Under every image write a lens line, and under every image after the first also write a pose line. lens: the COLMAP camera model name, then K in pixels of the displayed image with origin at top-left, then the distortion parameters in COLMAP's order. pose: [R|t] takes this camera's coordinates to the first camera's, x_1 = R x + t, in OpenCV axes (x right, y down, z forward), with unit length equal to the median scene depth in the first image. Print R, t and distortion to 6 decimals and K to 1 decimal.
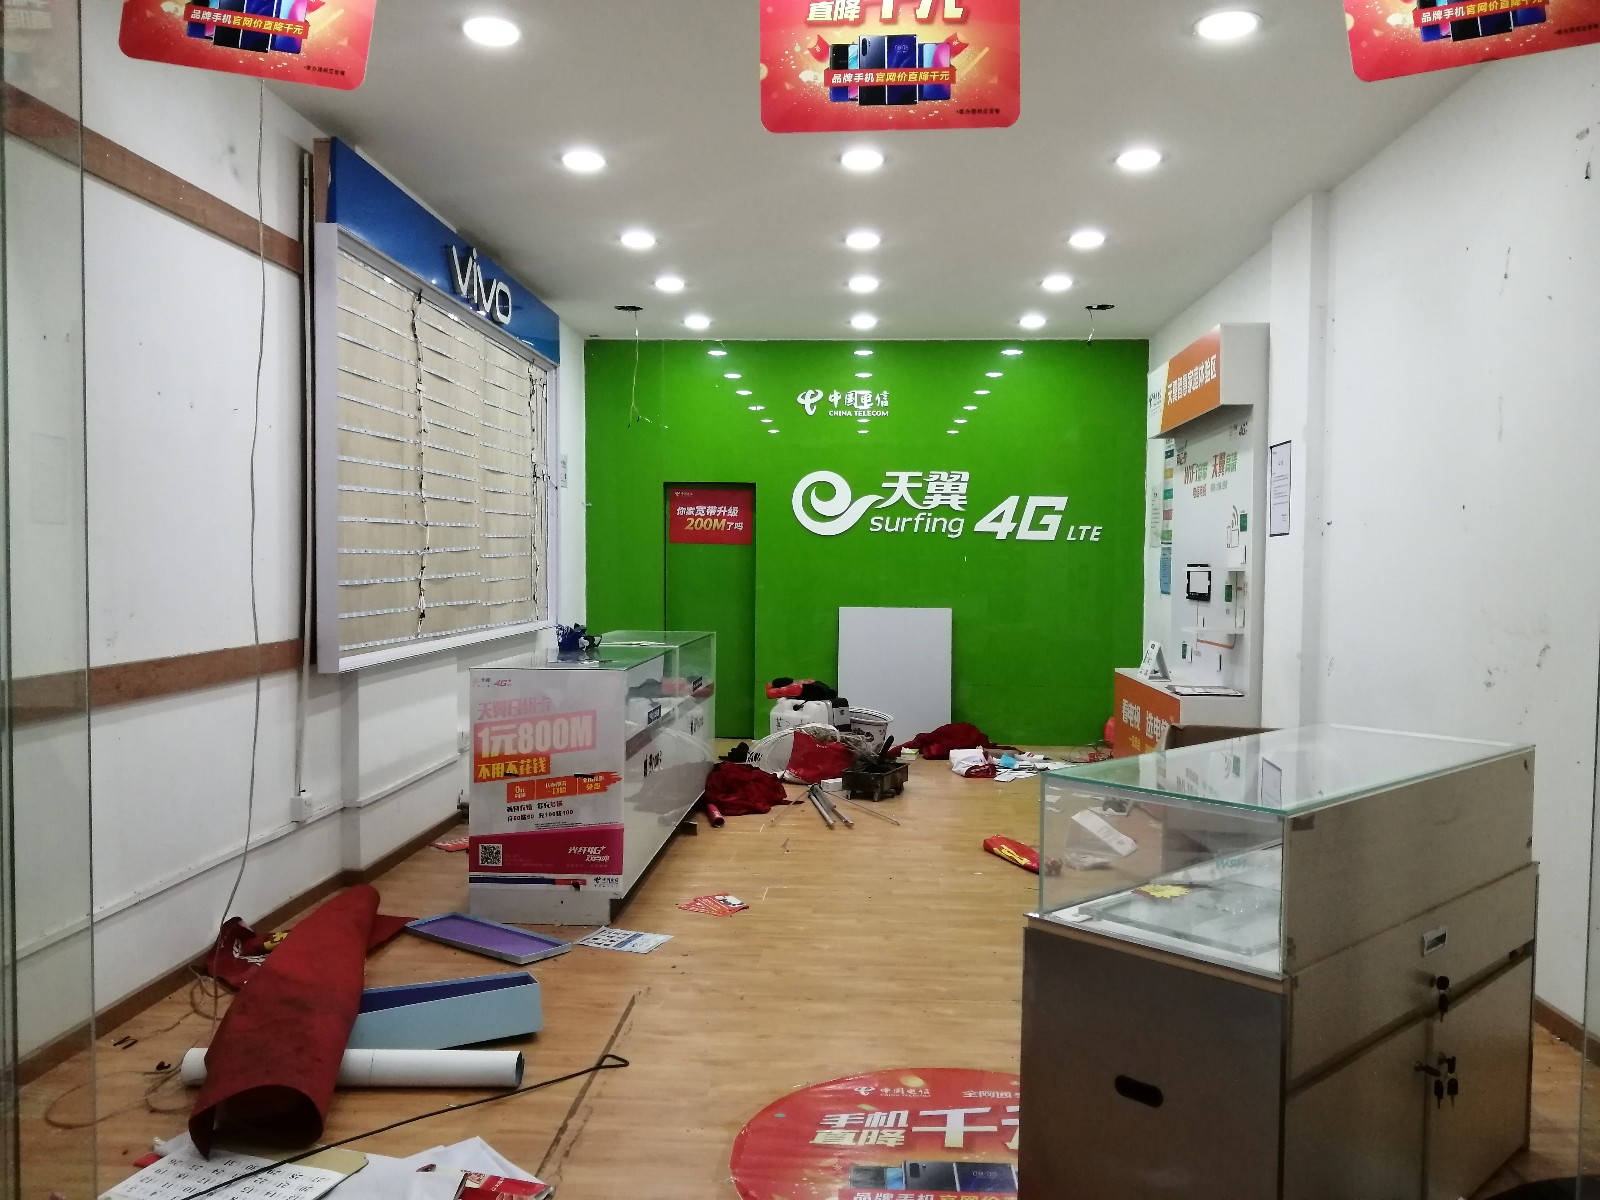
lens RADIAL K [[1276.8, 0, 800.0], [0, 1276.8, 600.0], [0, 0, 1]] dist [0.071150, -0.141533]
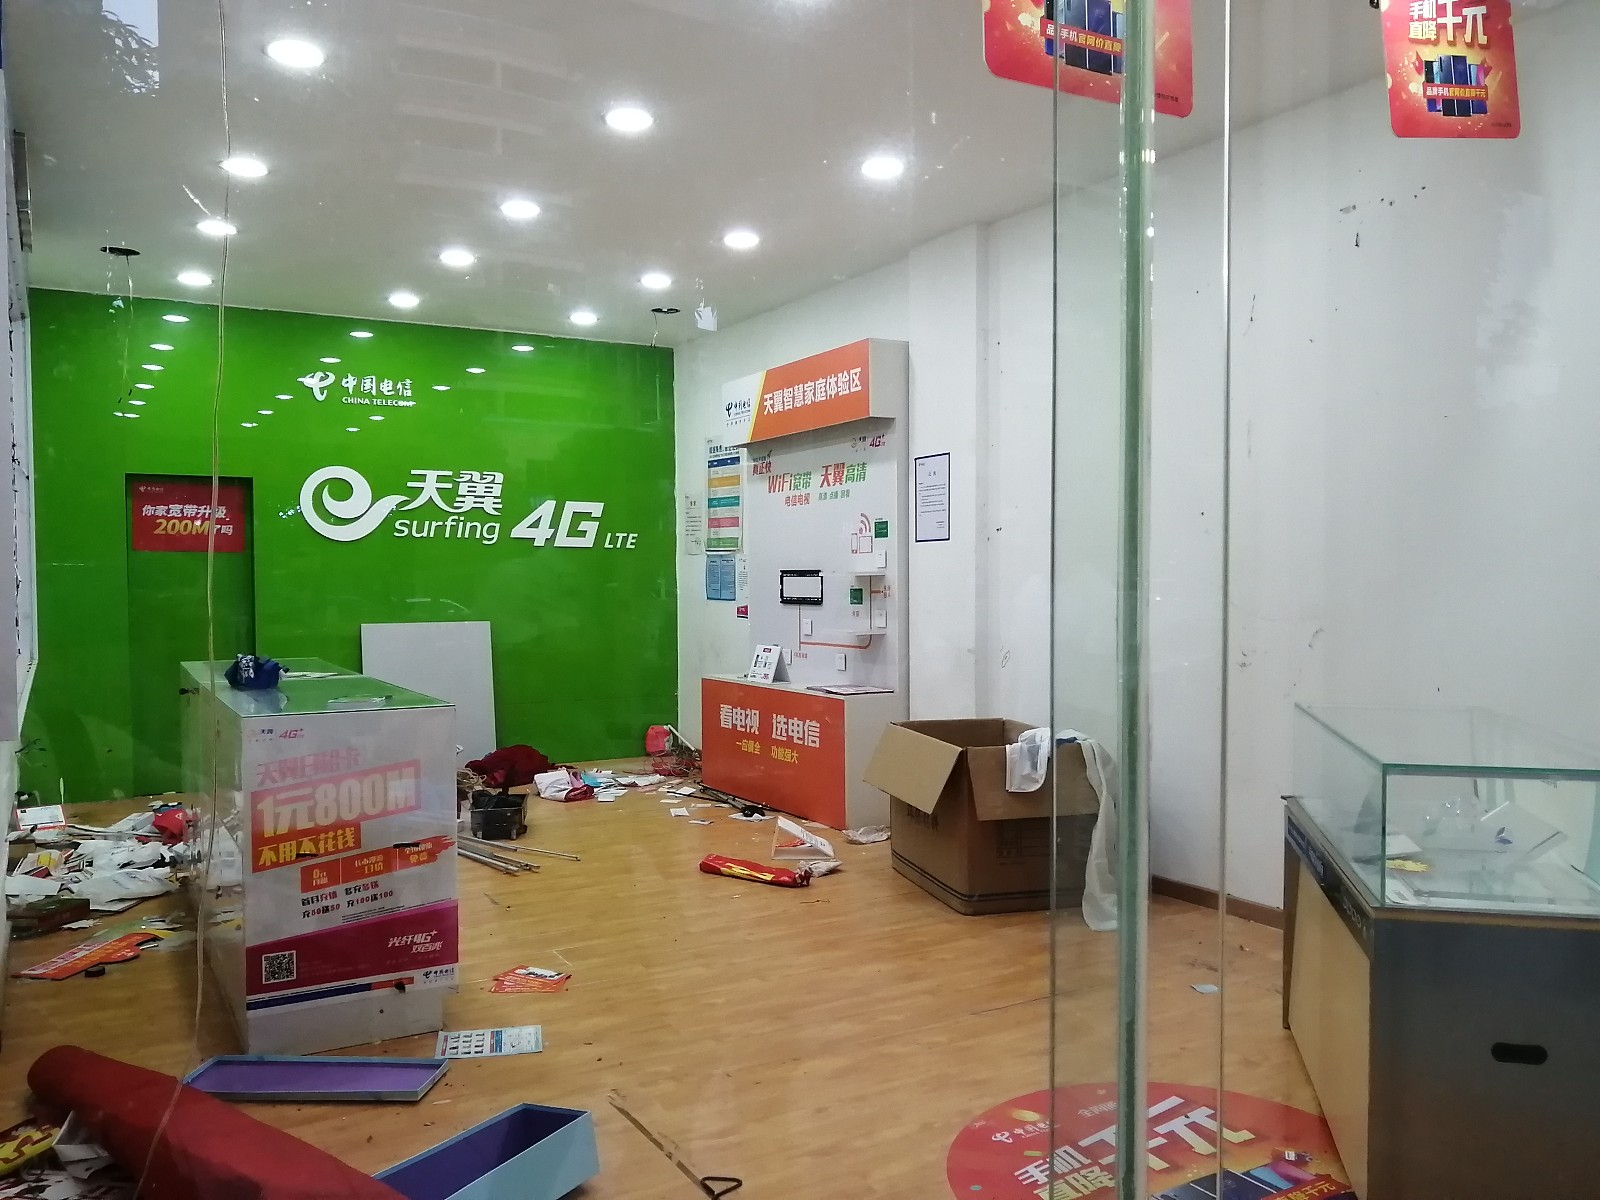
lens RADIAL K [[1278.7, 0, 796.8], [0, 1278.7, 609.6], [0, 0, 1]] dist [-0.015453, -0.002071]
pose [[0.833032, -0.026714, 0.552580, -0.359059], [0.027196, 0.999603, 0.007325, -0.004296], [-0.552556, 0.008926, 0.833428, 0.201575]]
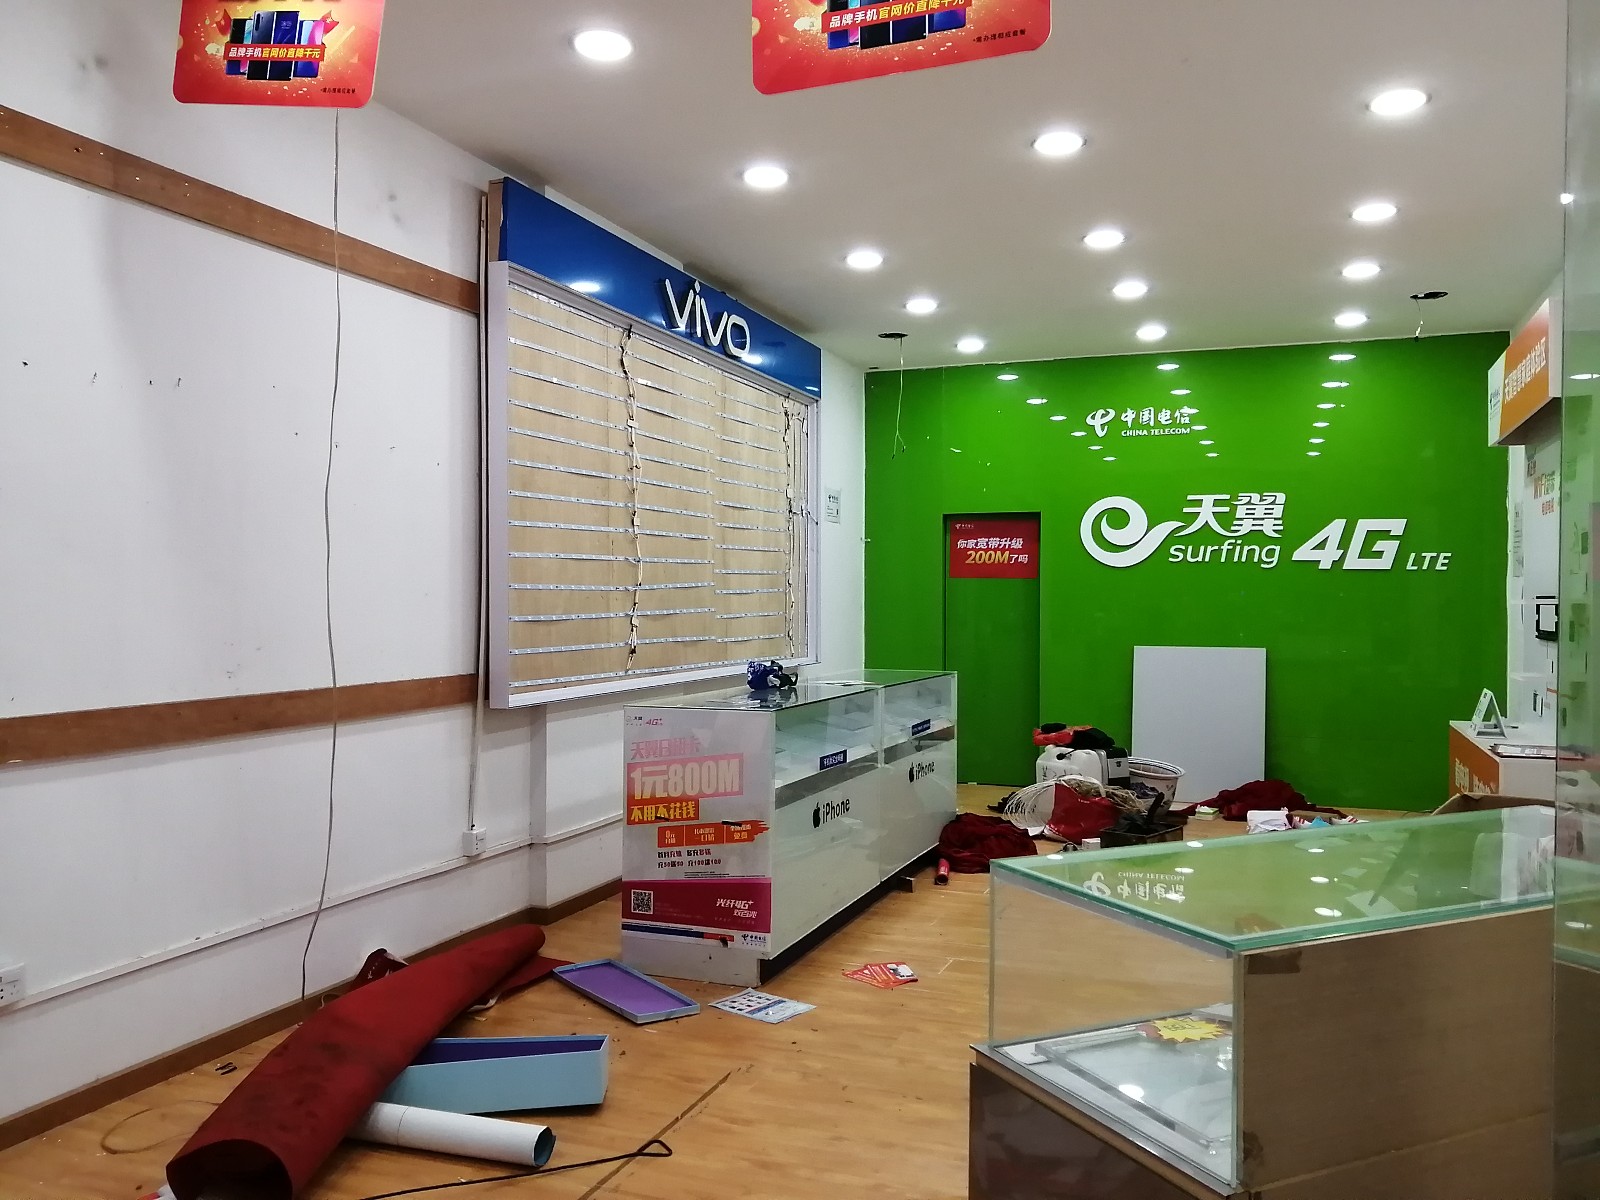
lens RADIAL K [[1276.8, 0, 800.0], [0, 1276.8, 600.0], [0, 0, 1]] dist [0.071150, -0.141533]
pose [[0.951335, -0.006564, -0.308090, 0.152419], [-0.002981, 0.999530, -0.030500, 0.002207], [0.308145, 0.029934, 0.950868, 0.110024]]
